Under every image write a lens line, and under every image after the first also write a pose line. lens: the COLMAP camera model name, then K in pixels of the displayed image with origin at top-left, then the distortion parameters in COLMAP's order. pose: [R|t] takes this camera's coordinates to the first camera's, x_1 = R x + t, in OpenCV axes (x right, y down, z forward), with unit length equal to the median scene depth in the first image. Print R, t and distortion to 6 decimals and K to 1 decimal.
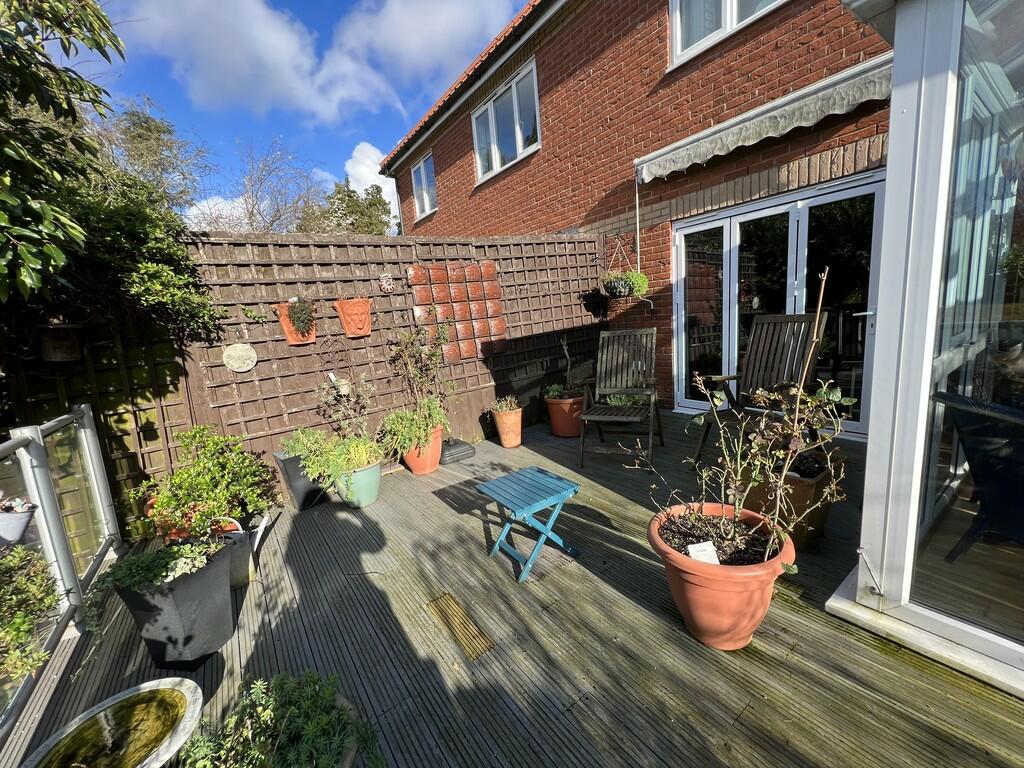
lens RADIAL K [[408.6, 0, 512.0], [0, 408.6, 384.0], [0, 0, 1]] dist [-0.001677, -0.000385]
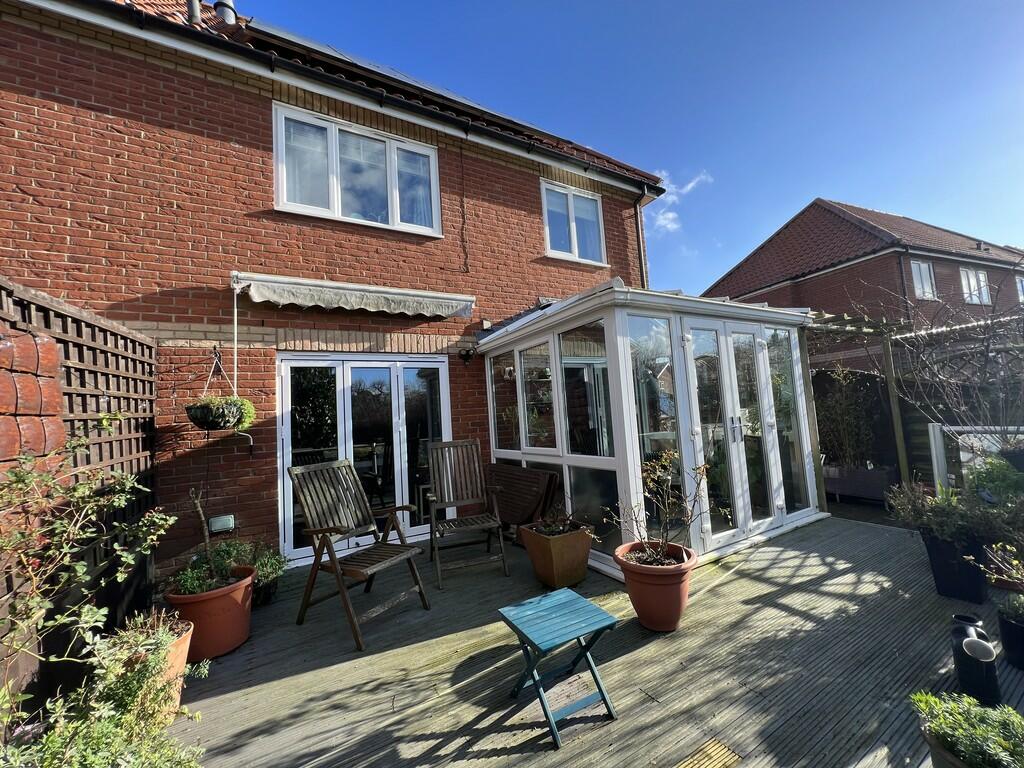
lens RADIAL K [[408.6, 0, 512.0], [0, 408.6, 384.0], [0, 0, 1]] dist [-0.001677, -0.000385]
pose [[0.099994, 0.158165, 0.982337, -0.484789], [0.221432, 0.958988, -0.176946, -0.049004], [-0.970036, 0.235215, 0.060870, 0.485567]]
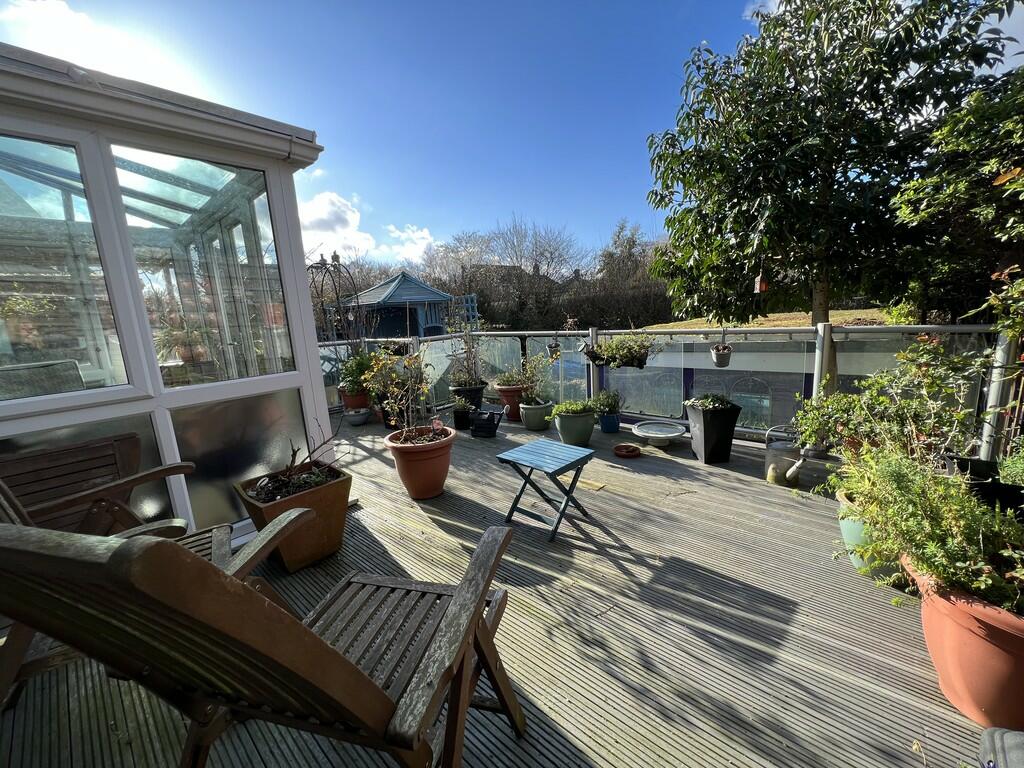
lens RADIAL K [[409.8, 0, 512.0], [0, 409.8, 384.0], [0, 0, 1]] dist [-0.000304, -0.000048]
pose [[-0.963361, 0.188507, -0.190788, 0.155547], [0.112627, 0.929916, 0.350101, -0.168984], [0.243414, 0.315785, -0.917077, 1.016819]]
